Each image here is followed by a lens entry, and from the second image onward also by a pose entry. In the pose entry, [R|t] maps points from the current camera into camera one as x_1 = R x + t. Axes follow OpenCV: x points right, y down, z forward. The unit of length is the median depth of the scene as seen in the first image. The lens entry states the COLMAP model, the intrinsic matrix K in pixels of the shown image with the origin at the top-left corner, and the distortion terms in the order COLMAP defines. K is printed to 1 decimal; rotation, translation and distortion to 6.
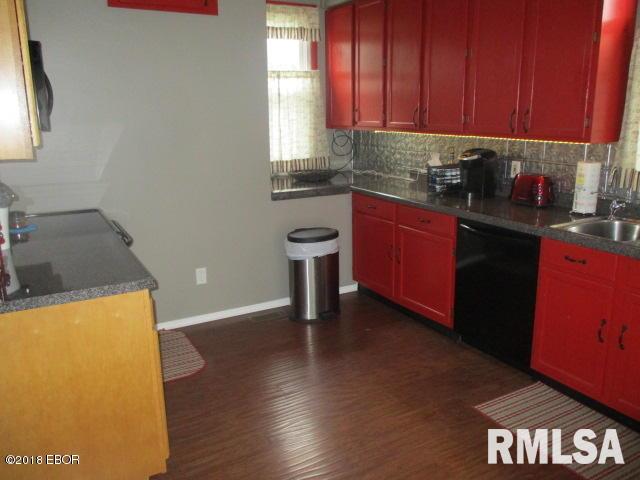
lens RADIAL K [[540.3, 0, 320.7], [0, 540.3, 239.7], [0, 0, 1]] dist [-0.019955, 0.010986]
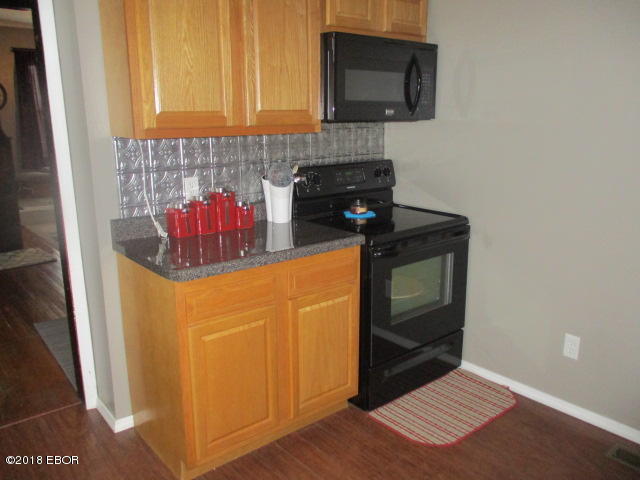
lens RADIAL K [[540.3, 0, 321.6], [0, 540.3, 238.8], [0, 0, 1]] dist [-0.019955, 0.010986]
pose [[0.184619, 0.240247, -0.952994, 0.321108], [-0.228046, 0.953669, 0.196239, -0.118292], [0.955987, 0.181097, 0.230853, 0.507758]]
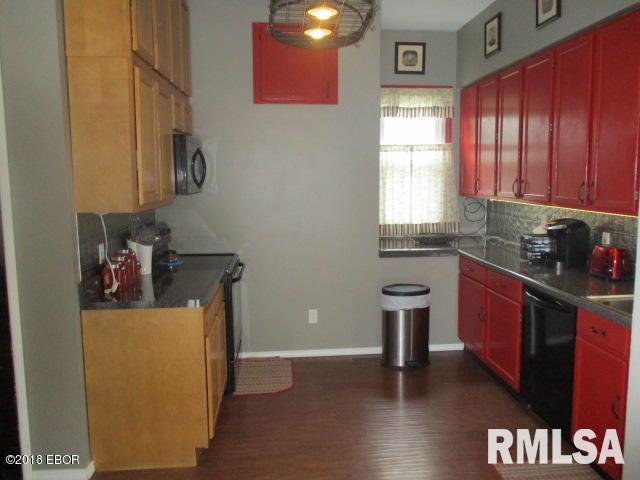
lens RADIAL K [[540.3, 0, 324.0], [0, 540.3, 240.8], [0, 0, 1]] dist [-0.019955, 0.010986]
pose [[0.909602, 0.053975, -0.411961, 0.274076], [-0.100485, 0.990669, -0.092072, 0.009807], [0.403147, 0.125145, 0.906538, -0.086261]]
